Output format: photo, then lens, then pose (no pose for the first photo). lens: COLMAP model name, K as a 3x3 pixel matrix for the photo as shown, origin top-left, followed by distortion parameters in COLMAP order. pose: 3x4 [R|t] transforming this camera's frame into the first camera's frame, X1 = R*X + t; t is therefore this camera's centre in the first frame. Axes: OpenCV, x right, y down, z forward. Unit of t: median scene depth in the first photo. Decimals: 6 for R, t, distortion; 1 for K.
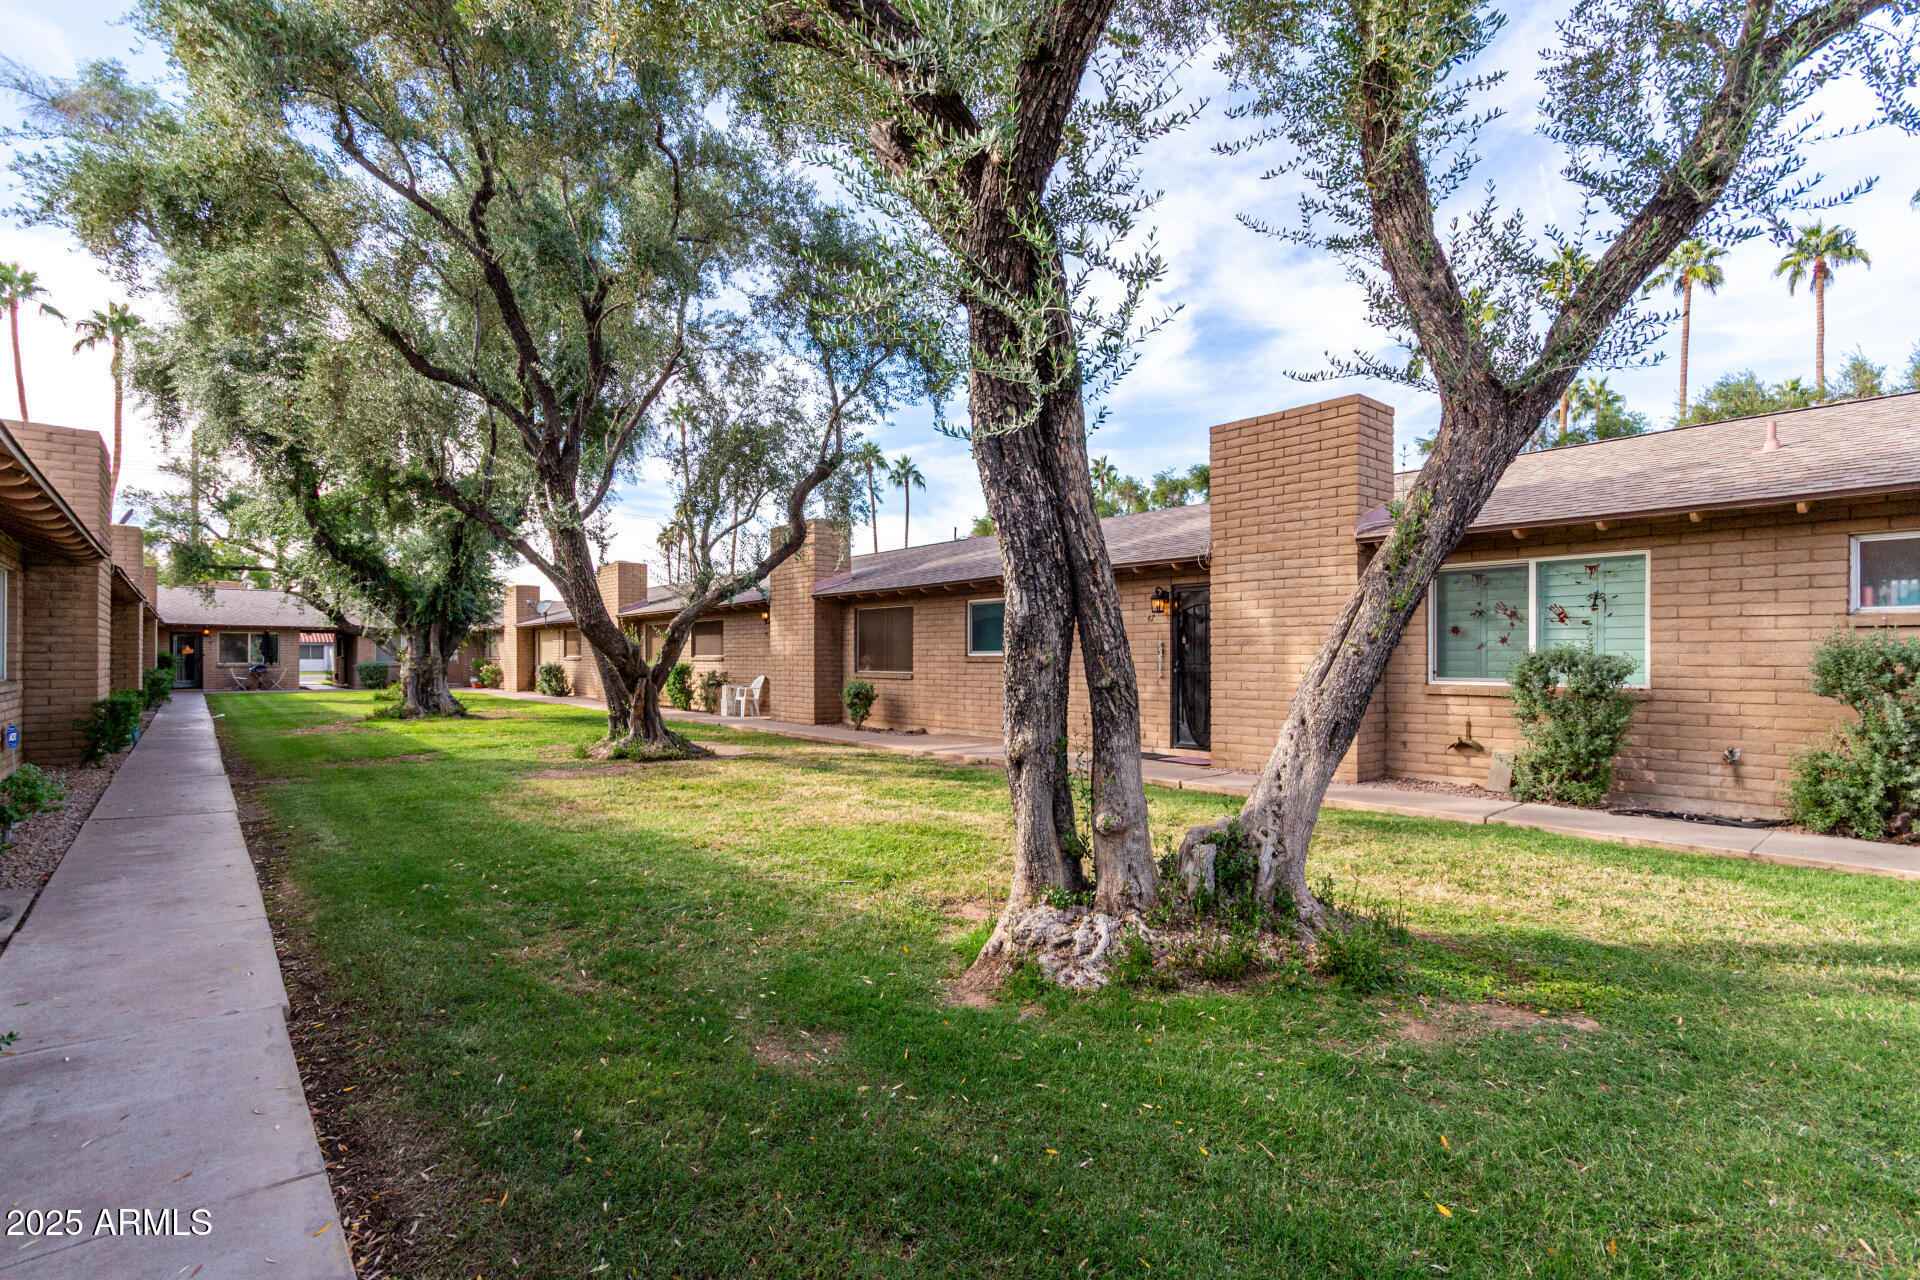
lens RADIAL K [[890.5, 0, 960.7], [0, 890.5, 650.3], [0, 0, 1]] dist [0.000009, 0.001033]
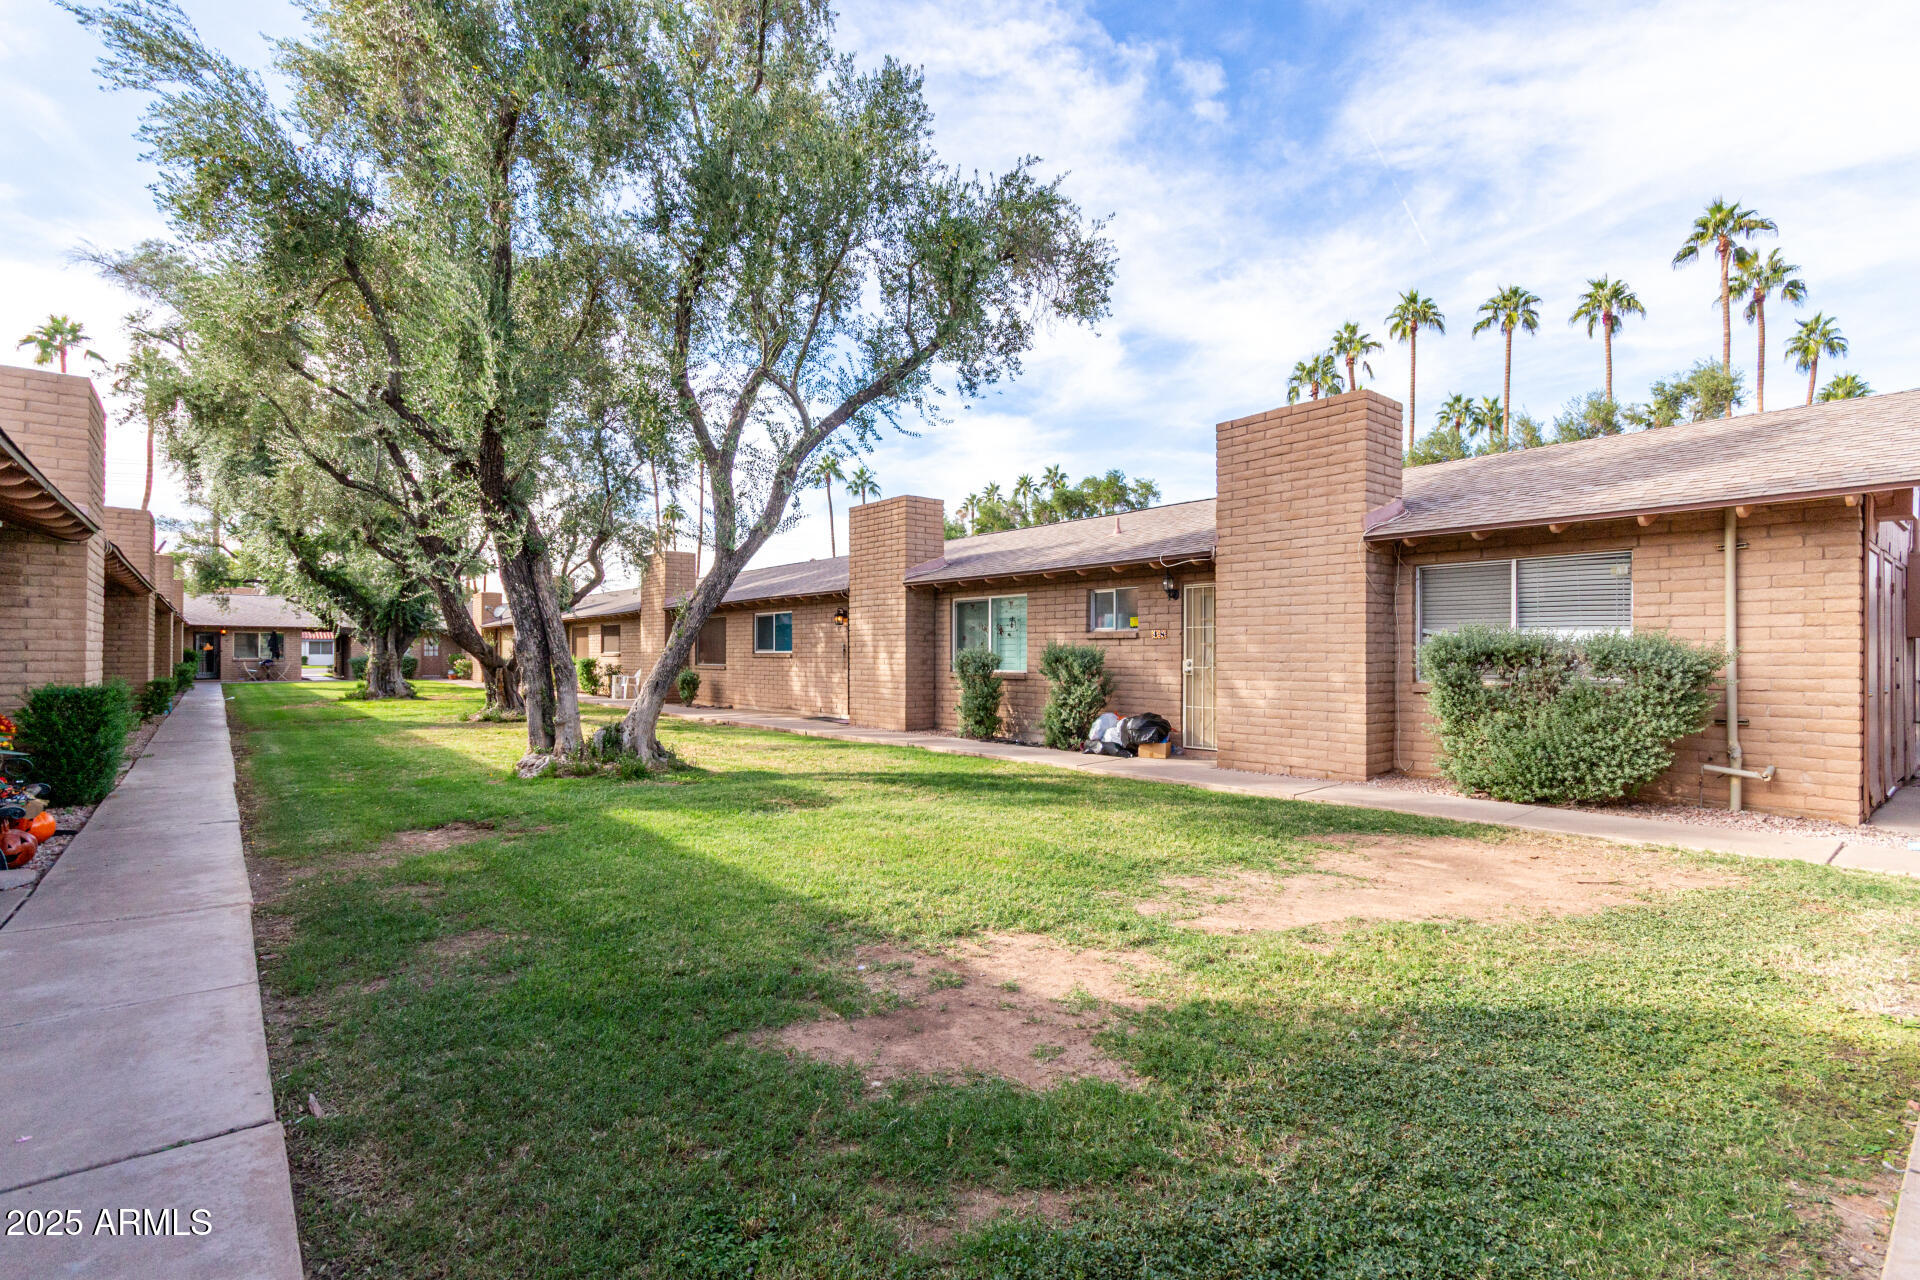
lens RADIAL K [[885.9, 0, 960.0], [0, 885.9, 640.0], [0, 0, 1]] dist [0.000190, -0.000076]
pose [[0.999925, 0.000038, -0.012219, 0.205221], [-0.000110, 0.999983, -0.005855, -0.003560], [0.012218, 0.005855, 0.999908, -0.232049]]
